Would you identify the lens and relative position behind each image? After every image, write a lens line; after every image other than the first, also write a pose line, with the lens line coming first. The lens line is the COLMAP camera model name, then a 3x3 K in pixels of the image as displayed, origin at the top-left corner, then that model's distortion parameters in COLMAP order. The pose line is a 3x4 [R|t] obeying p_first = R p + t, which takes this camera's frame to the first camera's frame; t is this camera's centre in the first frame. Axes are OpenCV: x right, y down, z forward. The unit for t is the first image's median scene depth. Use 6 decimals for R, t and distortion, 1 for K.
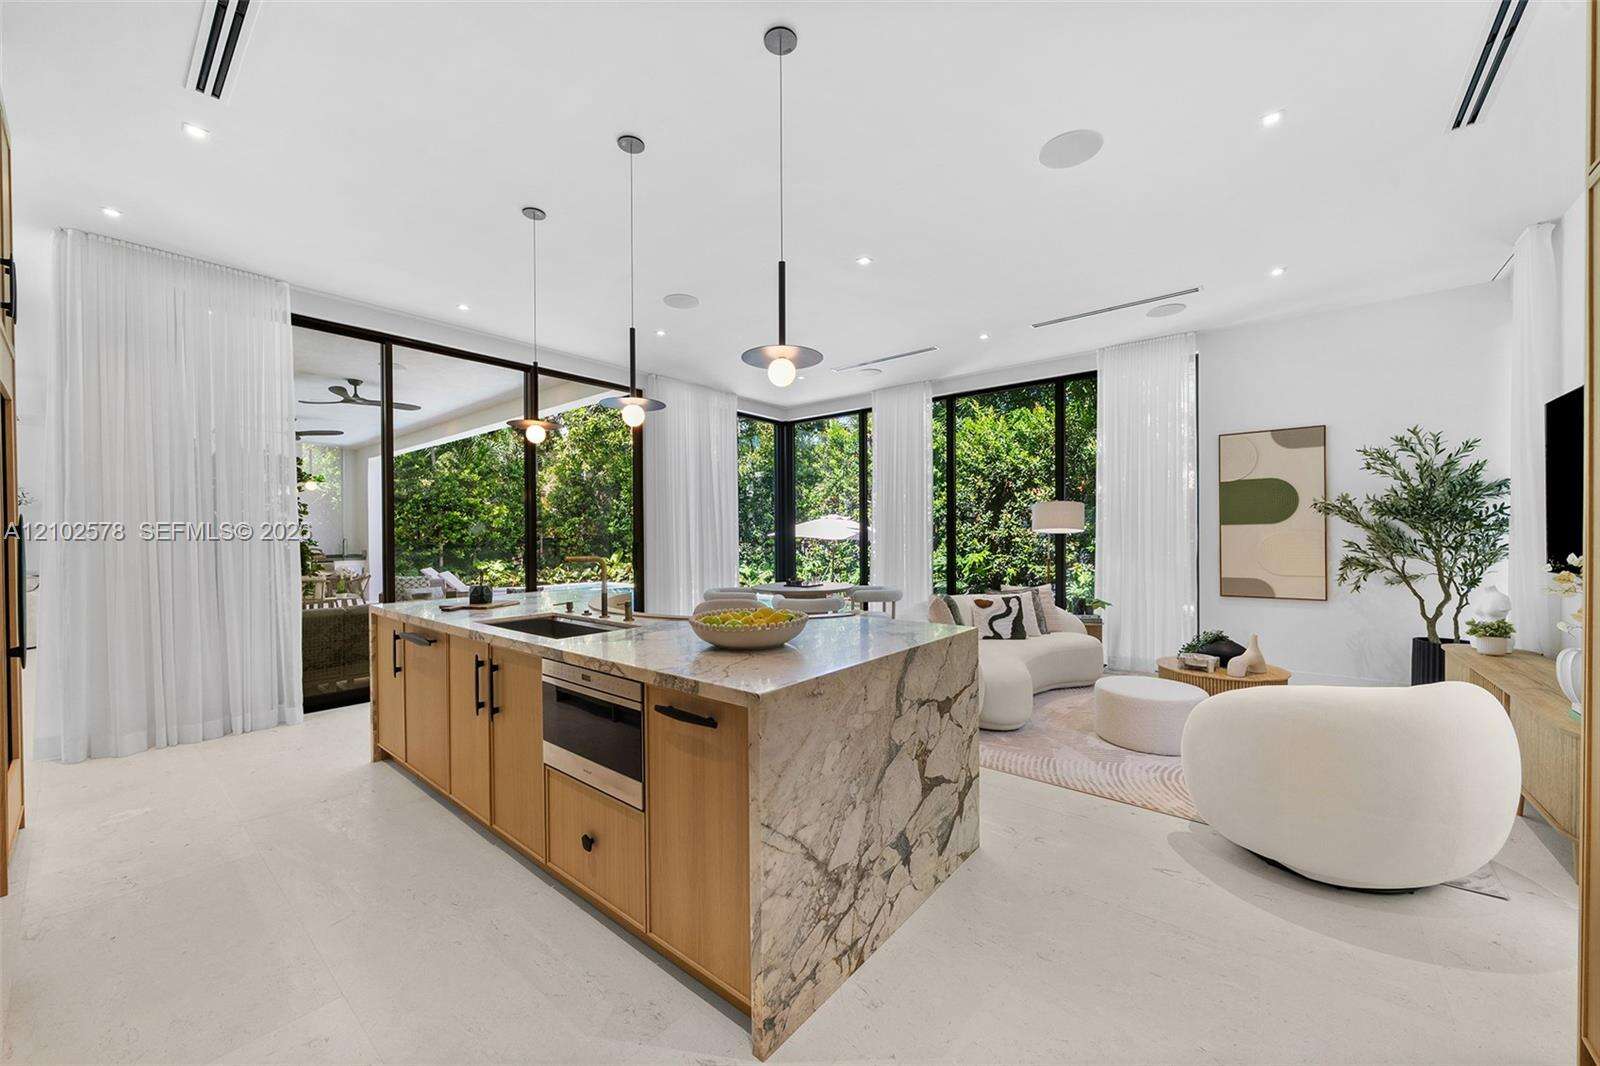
lens RADIAL K [[614.7, 0, 800.1], [0, 614.7, 536.7], [0, 0, 1]] dist [0.000858, 0.000066]
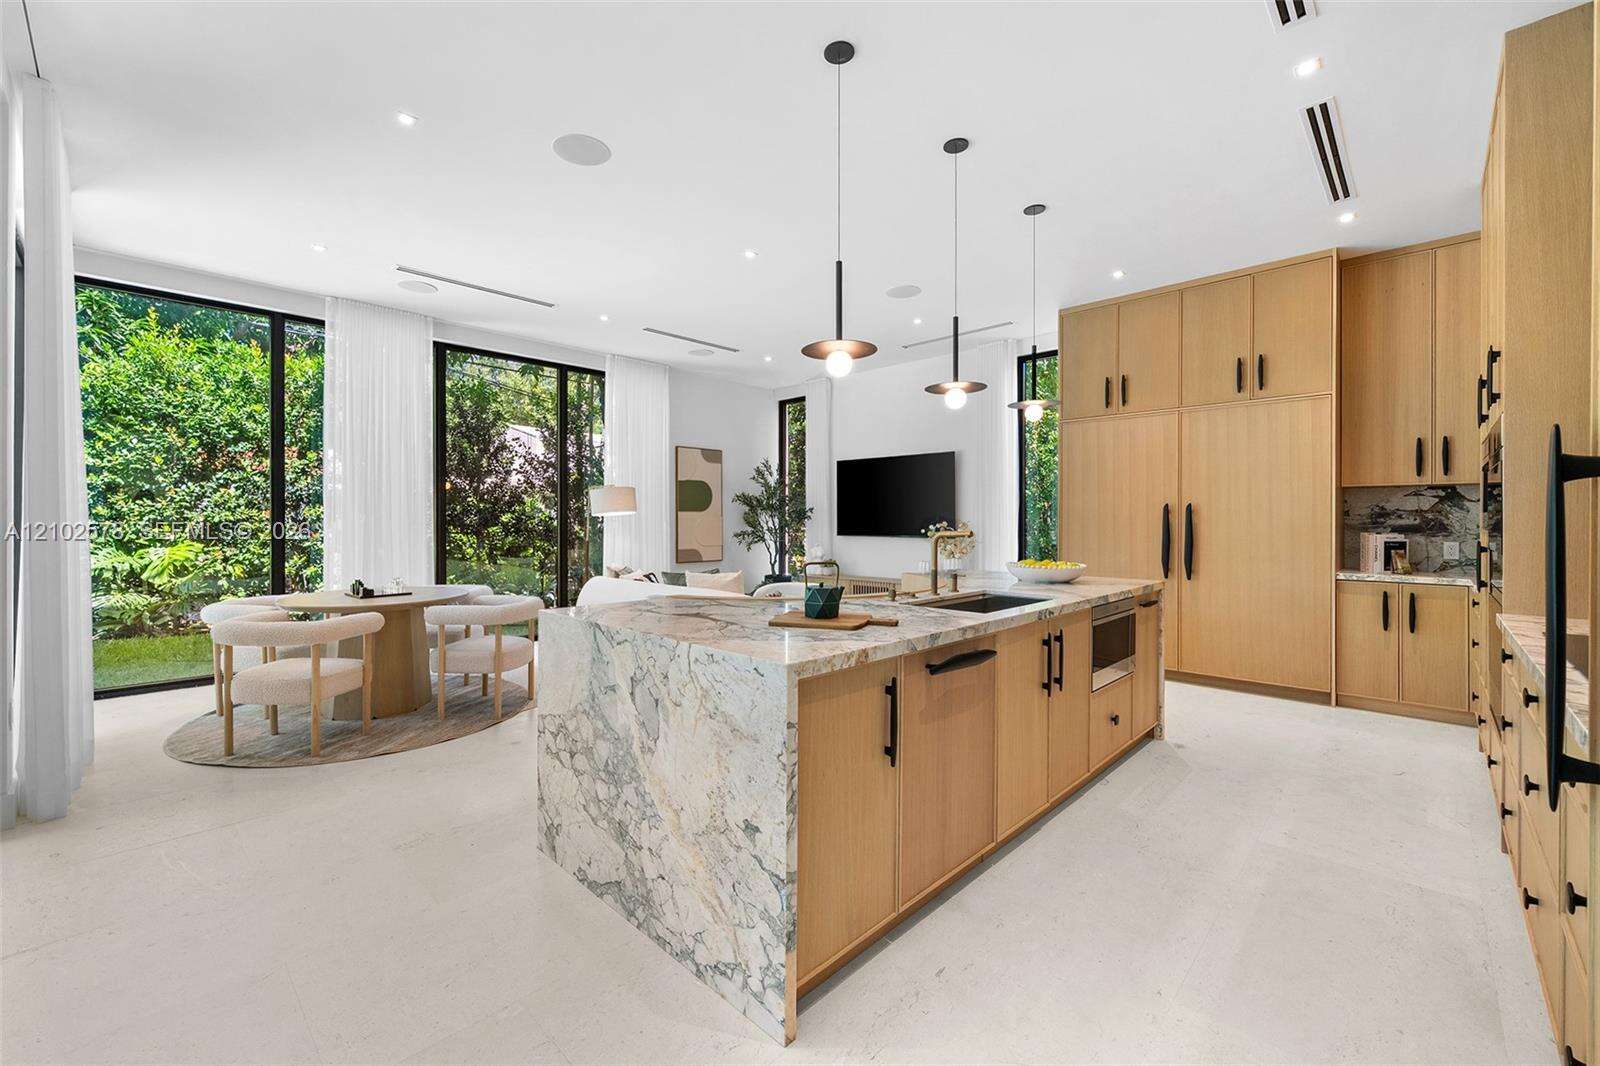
lens RADIAL K [[654.5, 0, 800.5], [0, 654.5, 524.1], [0, 0, 1]] dist [0.000719, -0.000013]
pose [[0.055242, -0.008359, 0.998438, -0.408959], [0.000468, 0.999965, 0.008346, -0.002083], [-0.998473, 0.000007, 0.055244, 0.348071]]
